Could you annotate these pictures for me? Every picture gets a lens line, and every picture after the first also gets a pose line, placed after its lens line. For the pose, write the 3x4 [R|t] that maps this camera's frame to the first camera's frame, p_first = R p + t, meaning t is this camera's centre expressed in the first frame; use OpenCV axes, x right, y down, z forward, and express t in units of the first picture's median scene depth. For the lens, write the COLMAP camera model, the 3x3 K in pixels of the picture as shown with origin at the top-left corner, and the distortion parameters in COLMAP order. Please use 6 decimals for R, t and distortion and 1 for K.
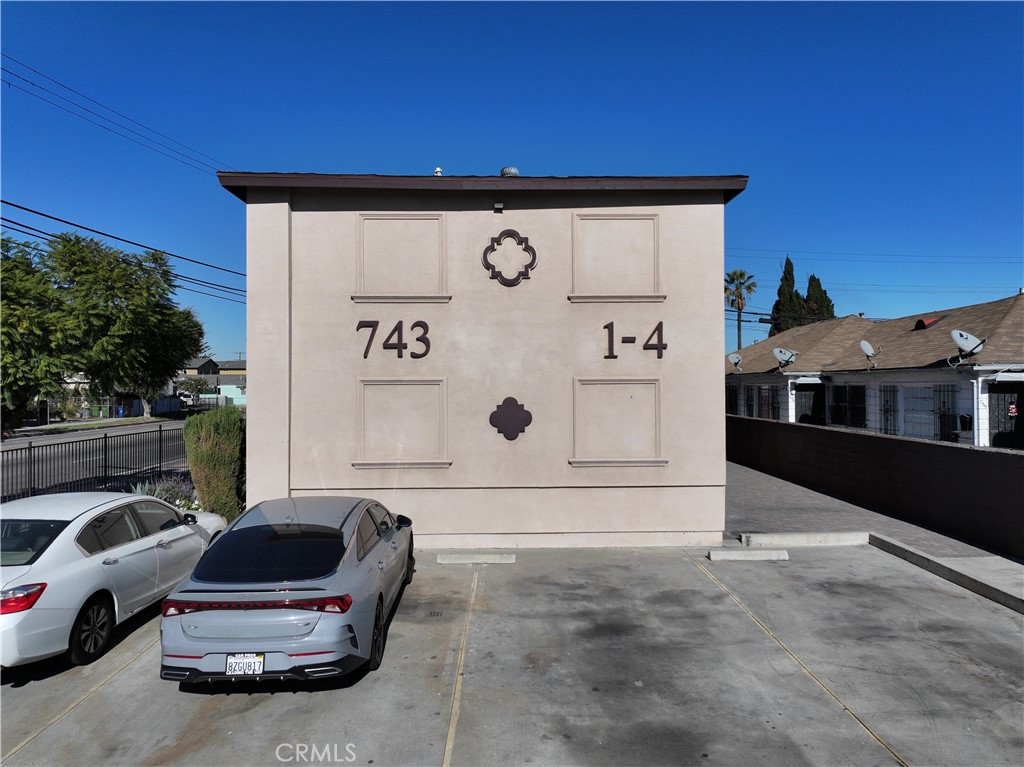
lens RADIAL K [[723.1, 0, 511.2], [0, 723.1, 380.0], [0, 0, 1]] dist [-0.003050, 0.019216]
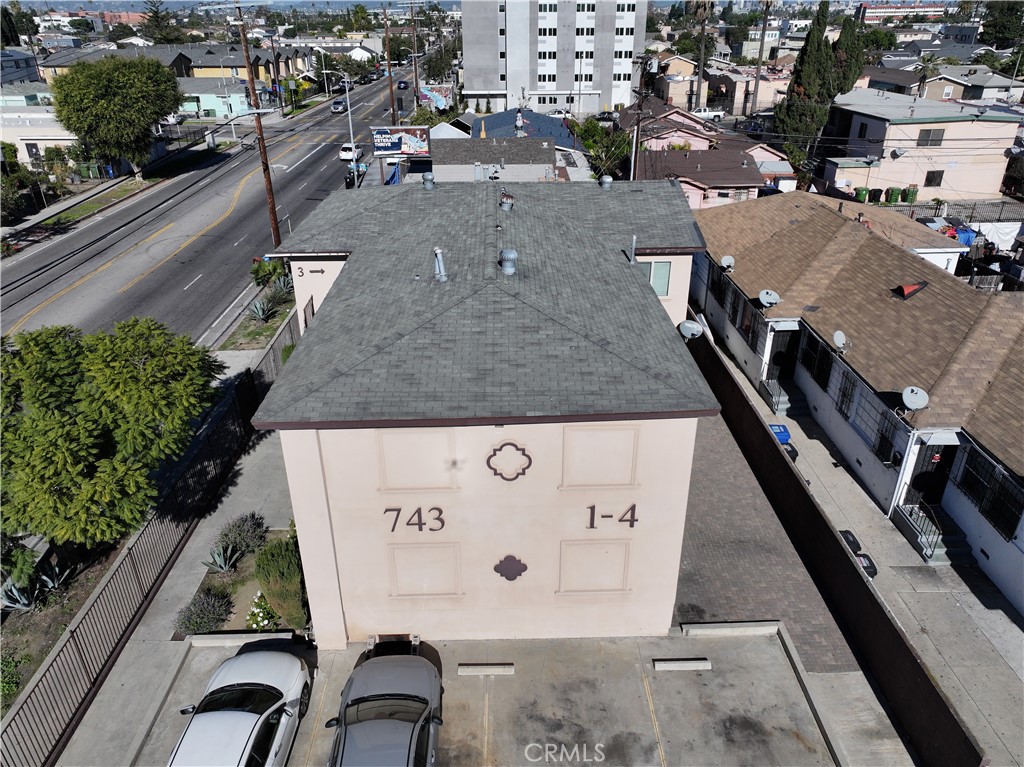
lens RADIAL K [[723.1, 0, 511.5], [0, 723.1, 376.7], [0, 0, 1]] dist [-0.003050, 0.019216]
pose [[0.999997, -0.002480, 0.000483, 0.001198], [0.001984, 0.889112, 0.457686, -0.826660], [-0.001564, -0.457684, 0.889114, 0.021476]]
